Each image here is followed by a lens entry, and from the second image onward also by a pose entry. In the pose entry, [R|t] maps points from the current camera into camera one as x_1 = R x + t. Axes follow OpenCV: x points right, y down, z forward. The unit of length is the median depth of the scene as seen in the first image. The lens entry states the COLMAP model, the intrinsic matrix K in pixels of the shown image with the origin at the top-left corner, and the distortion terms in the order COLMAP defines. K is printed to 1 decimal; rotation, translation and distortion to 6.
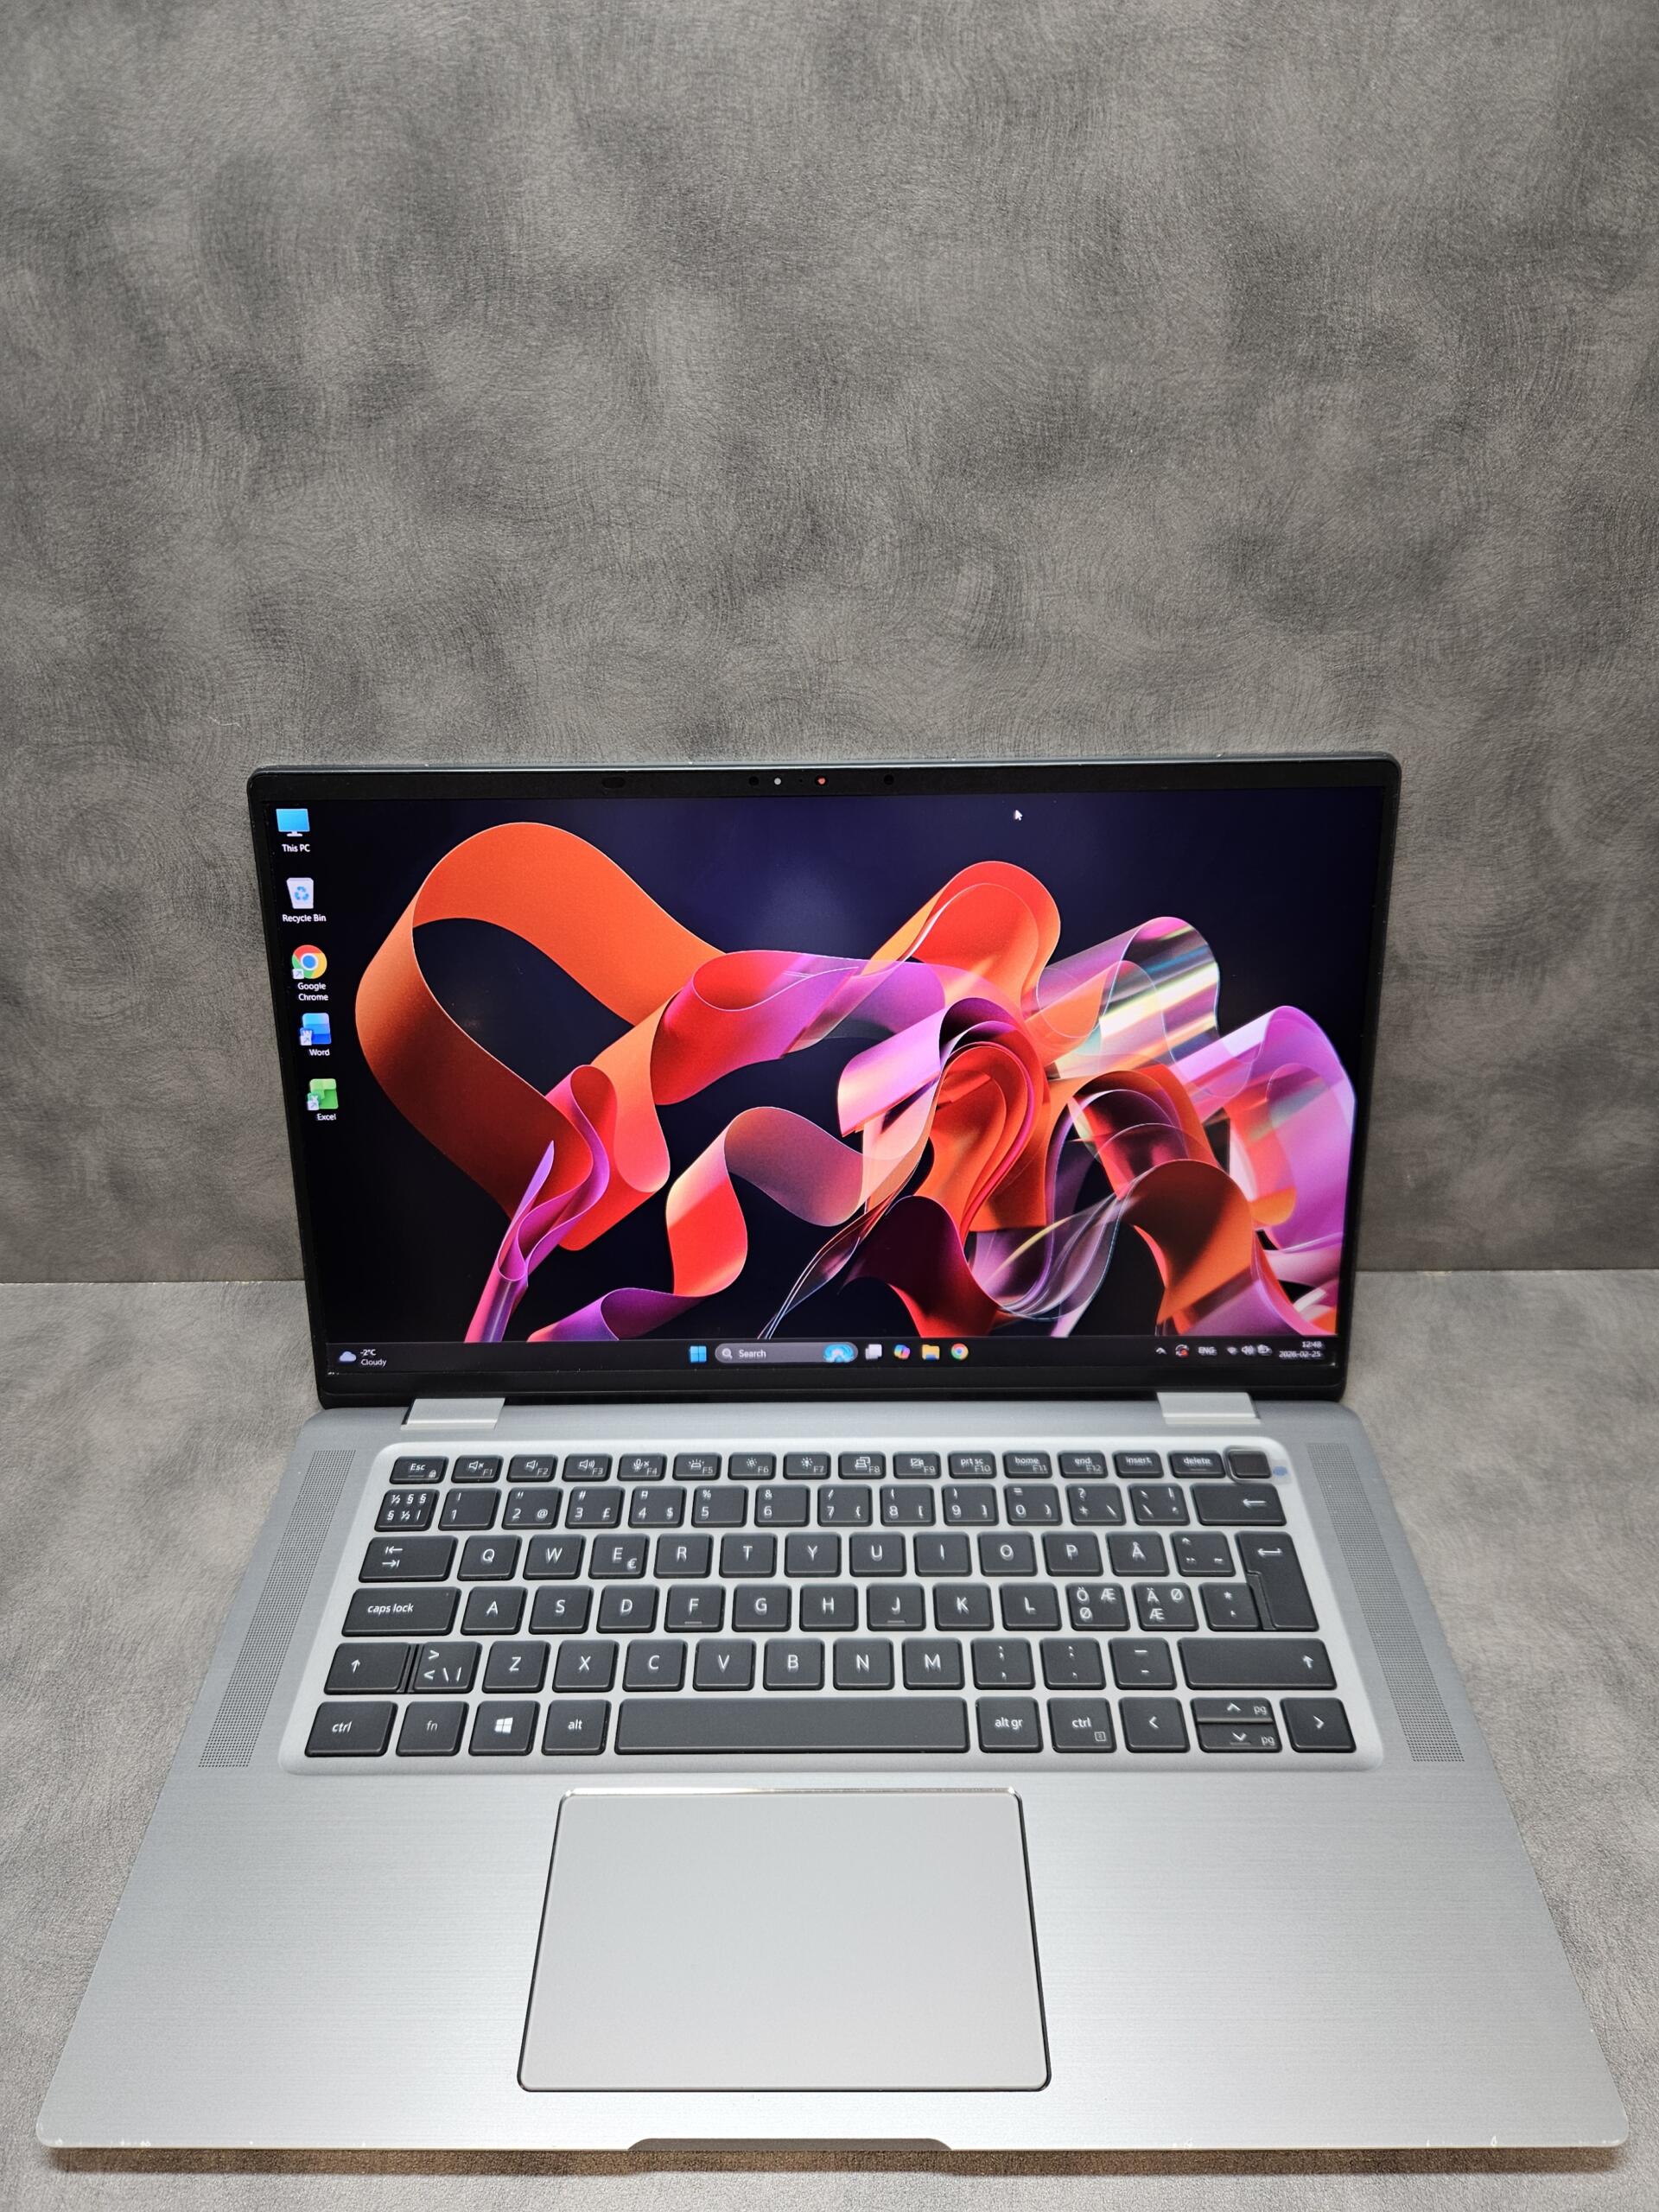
lens RADIAL K [[1507.4, 0, 837.5], [0, 1507.4, 1100.8], [0, 0, 1]] dist [0.039357, -0.047602]
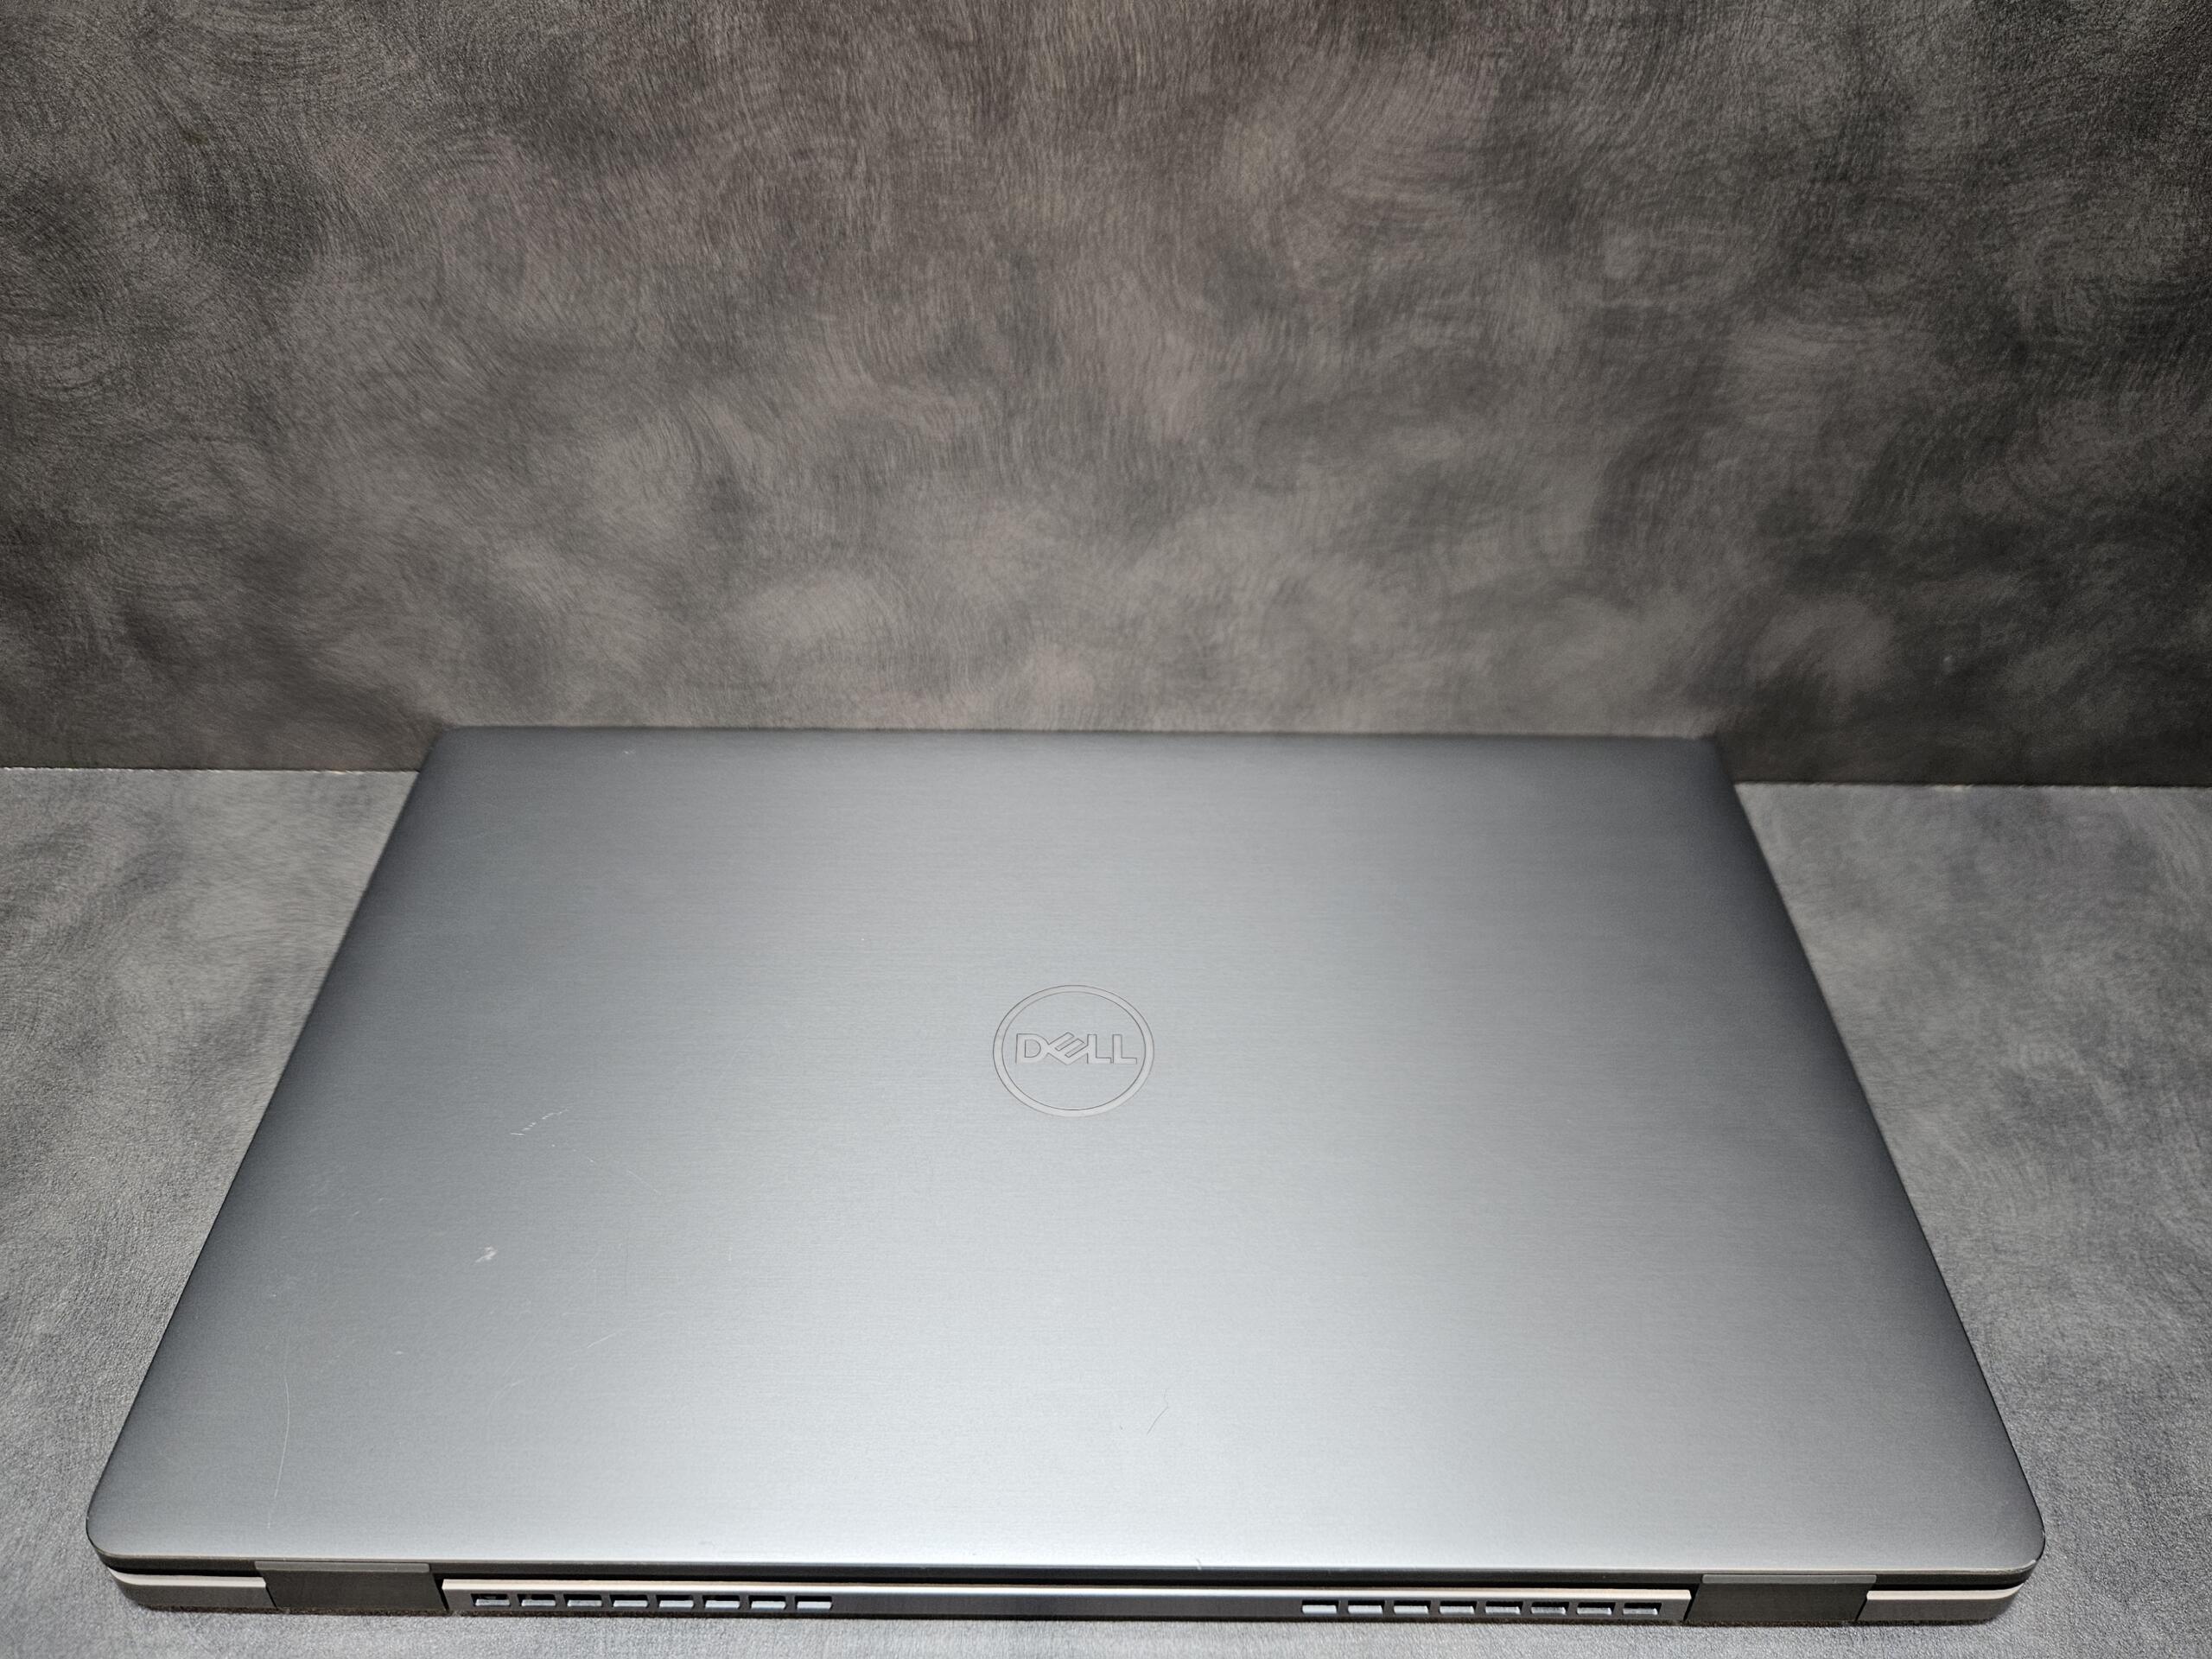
lens RADIAL K [[1507.4, 0, 1092.2], [0, 1507.4, 825.8], [0, 0, 1]] dist [0.039357, -0.047602]
pose [[0.999809, 0.017312, 0.009085, -0.038554], [-0.018690, 0.982700, 0.184259, 0.003105], [-0.005738, -0.184393, 0.982836, 0.320469]]
